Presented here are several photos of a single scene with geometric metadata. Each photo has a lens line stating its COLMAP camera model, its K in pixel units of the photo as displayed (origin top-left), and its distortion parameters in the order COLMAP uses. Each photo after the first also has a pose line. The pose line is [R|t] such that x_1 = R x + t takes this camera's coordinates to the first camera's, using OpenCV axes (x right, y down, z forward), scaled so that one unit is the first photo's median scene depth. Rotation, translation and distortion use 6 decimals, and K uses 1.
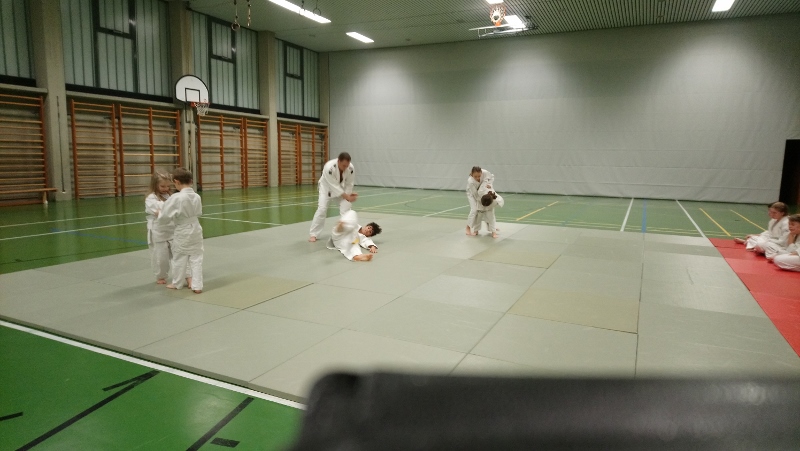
lens RADIAL K [[501.1, 0, 399.8], [0, 501.1, 227.4], [0, 0, 1]] dist [0.060703, -0.083061]
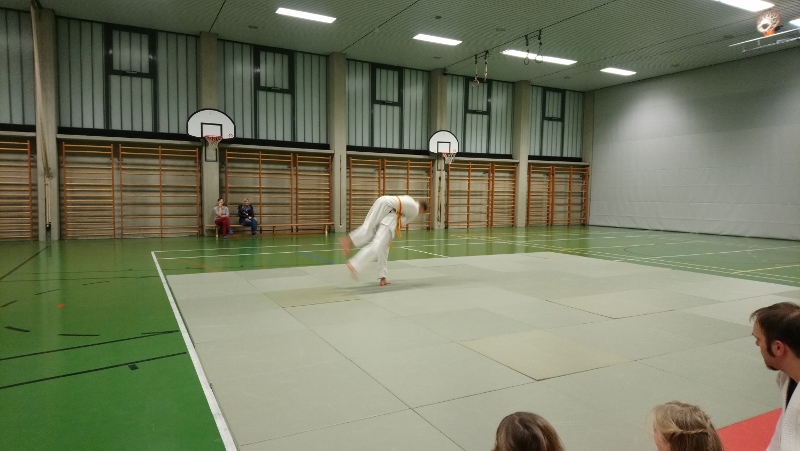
lens RADIAL K [[497.4, 0, 403.1], [0, 497.4, 233.8], [0, 0, 1]] dist [0.225313, -0.297869]
pose [[0.815648, 0.034701, -0.577506, 0.177908], [-0.073720, 0.996297, -0.044254, -0.001174], [0.573832, 0.078669, 0.815186, 0.007677]]
